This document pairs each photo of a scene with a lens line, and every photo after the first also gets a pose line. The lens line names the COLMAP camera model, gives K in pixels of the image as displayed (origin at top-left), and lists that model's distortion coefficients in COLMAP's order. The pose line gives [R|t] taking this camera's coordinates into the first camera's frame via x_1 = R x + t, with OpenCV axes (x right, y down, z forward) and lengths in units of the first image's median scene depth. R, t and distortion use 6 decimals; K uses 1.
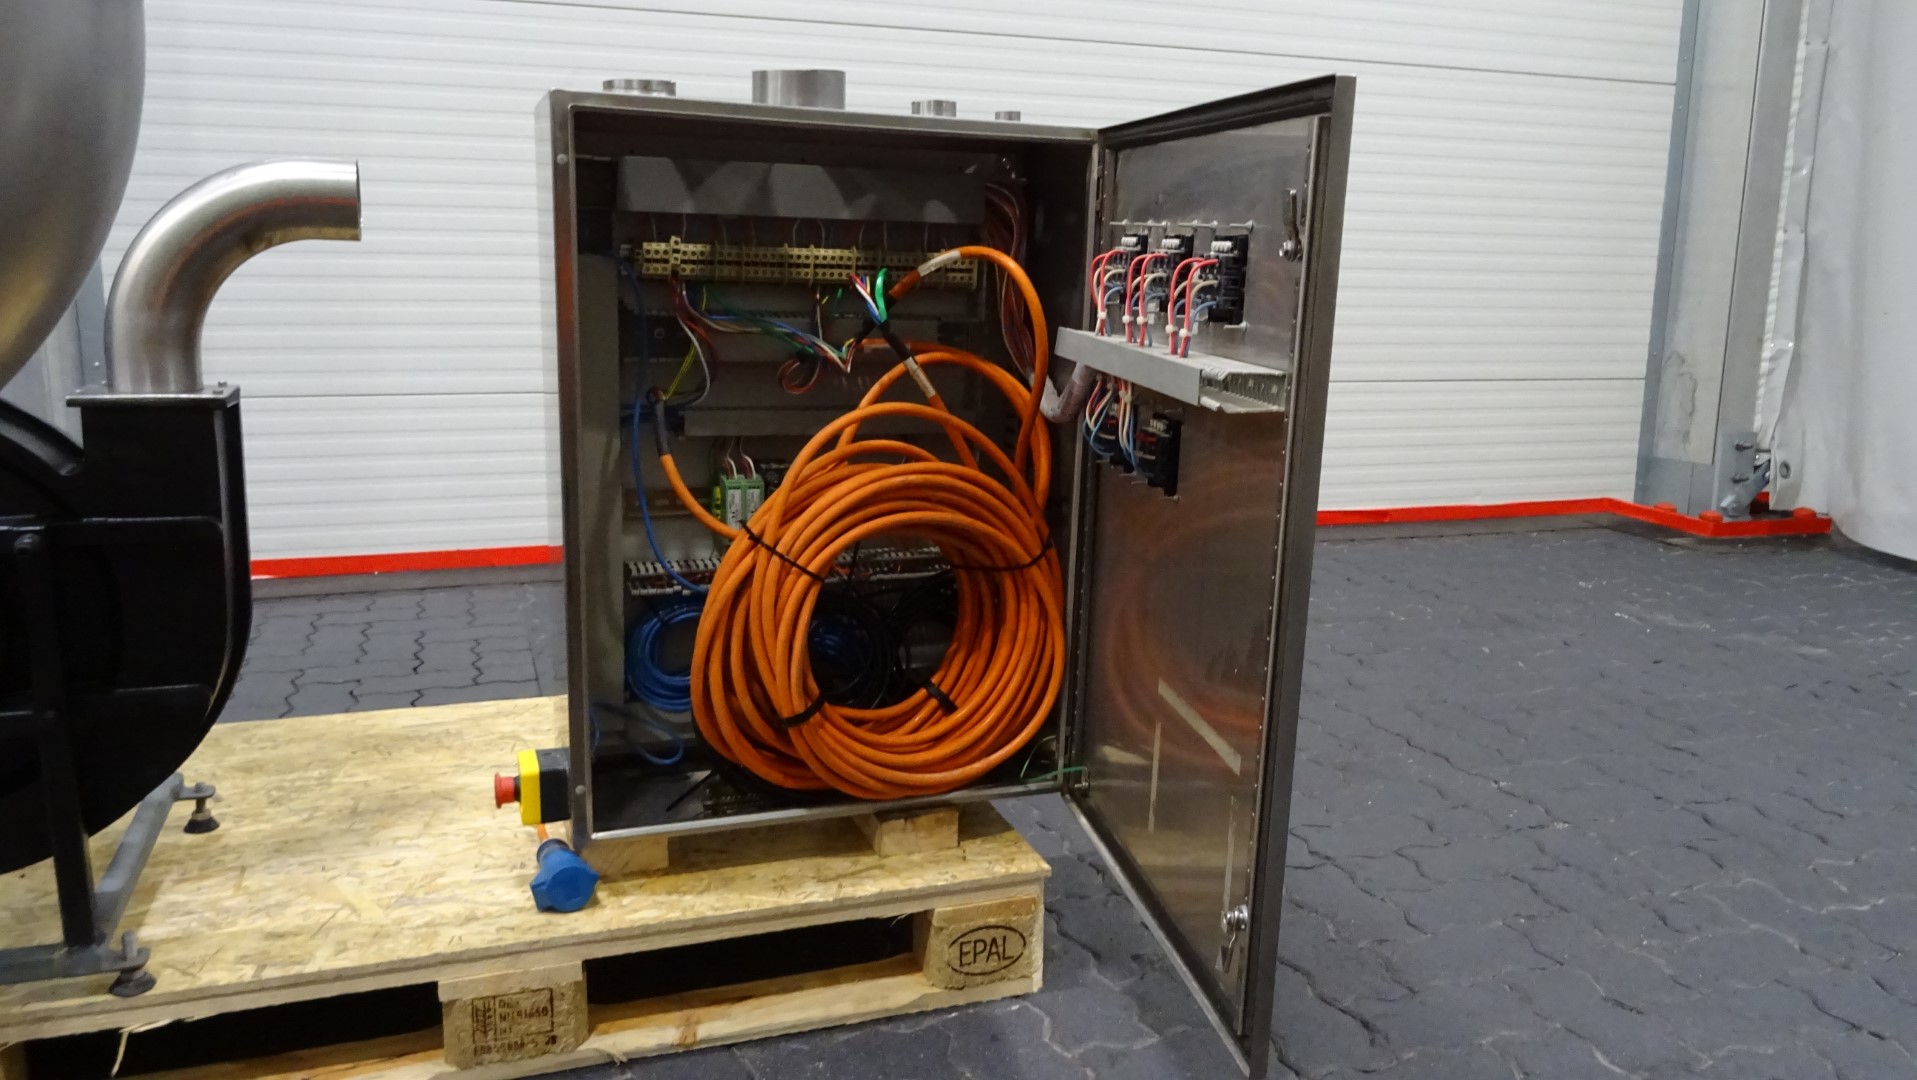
lens RADIAL K [[1381.7, 0, 958.5], [0, 1381.7, 540.0], [0, 0, 1]] dist [0.009320, -0.023441]
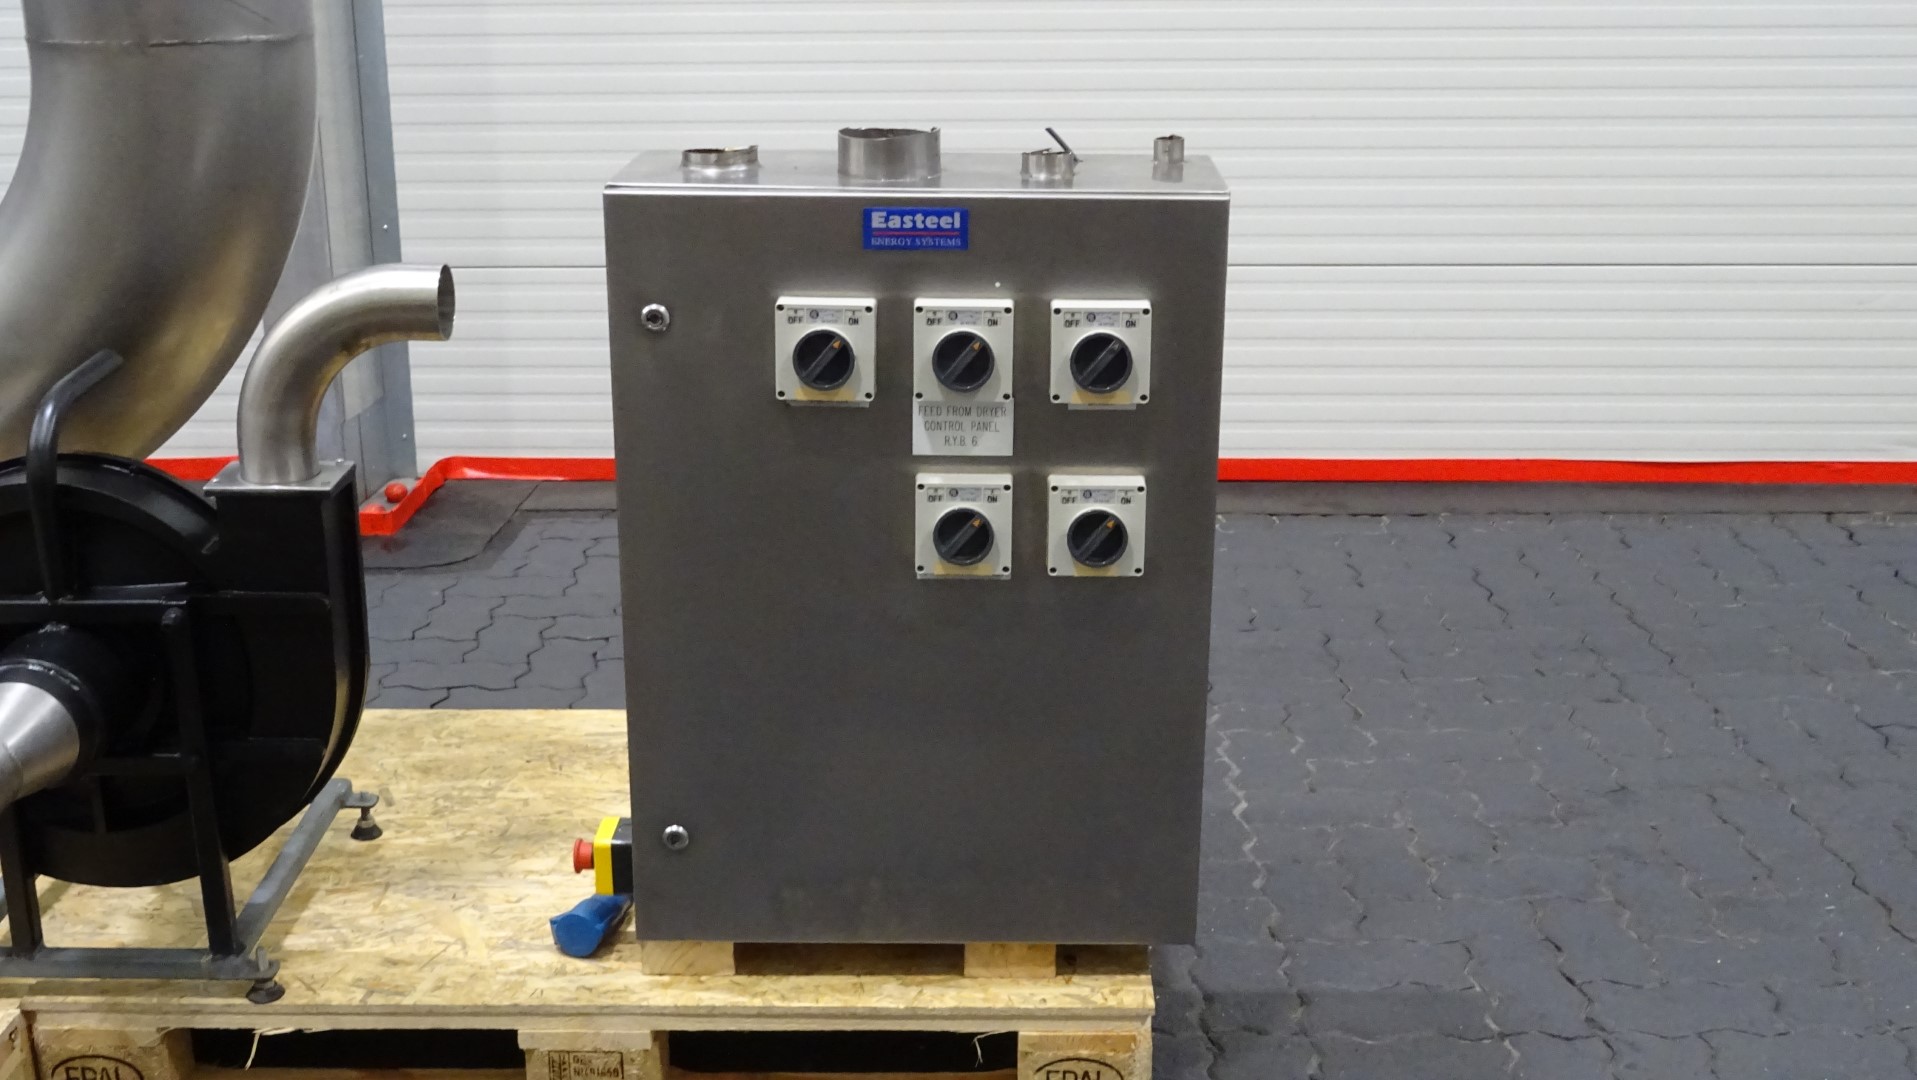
lens RADIAL K [[2170.4, 0, 958.5], [0, 2170.4, 540.0], [0, 0, 1]] dist [-0.015578, -0.026419]
pose [[0.935271, 0.083361, -0.343975, 0.445696], [-0.045401, 0.992095, 0.116987, -0.242994], [0.351008, -0.093798, 0.931663, -0.357842]]
